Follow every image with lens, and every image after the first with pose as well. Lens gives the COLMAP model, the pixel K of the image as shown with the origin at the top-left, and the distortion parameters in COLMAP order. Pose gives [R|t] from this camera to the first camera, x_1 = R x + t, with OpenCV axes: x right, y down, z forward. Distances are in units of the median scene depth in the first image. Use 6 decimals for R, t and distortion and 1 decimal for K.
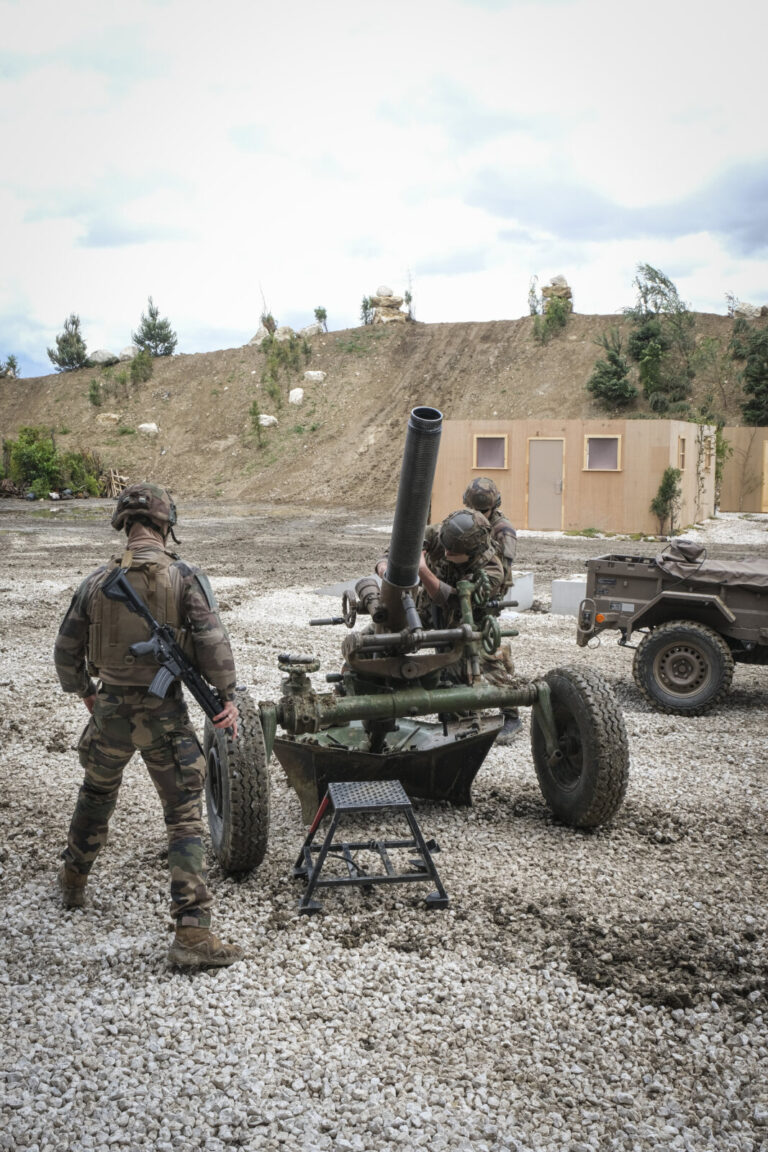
lens RADIAL K [[1082.7, 0, 371.3], [0, 1082.7, 562.5], [0, 0, 1]] dist [-0.005364, 0.000000]
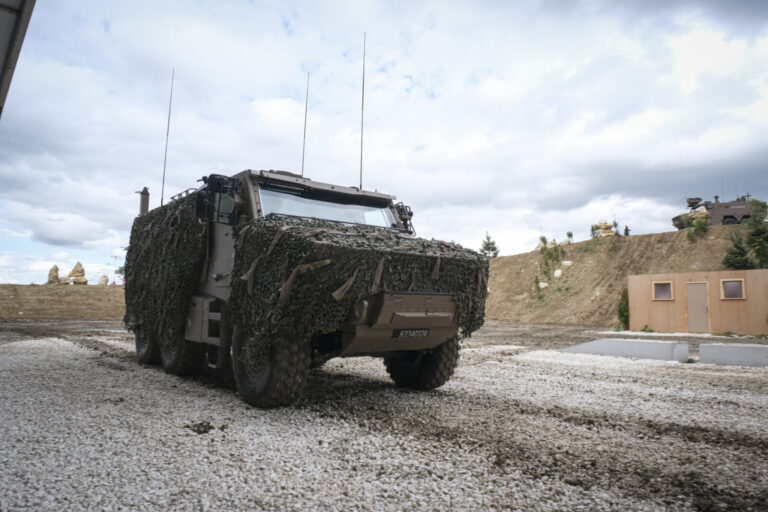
lens RADIAL K [[511.1, 0, 405.3], [0, 511.1, 260.6], [0, 0, 1]] dist [-0.009888, -0.000350]
pose [[0.931607, -0.036331, -0.361648, 0.011094], [-0.040272, 0.978548, -0.202046, 0.027125], [0.361230, 0.202792, 0.910158, 0.023941]]
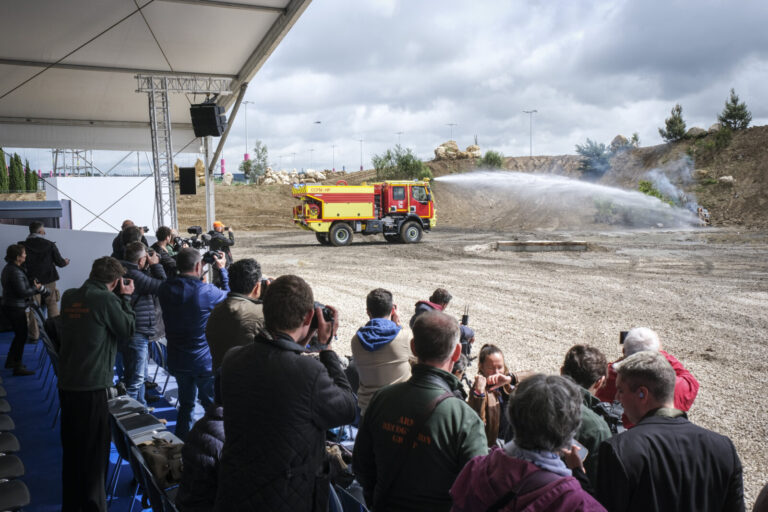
lens RADIAL K [[771.1, 0, 403.7], [0, 771.1, 258.7], [0, 0, 1]] dist [0.063586, 0.000000]
pose [[0.830597, 0.044507, -0.555092, 0.026618], [-0.039962, 0.998995, 0.020303, -0.019020], [0.555438, 0.005319, 0.831541, -0.143551]]
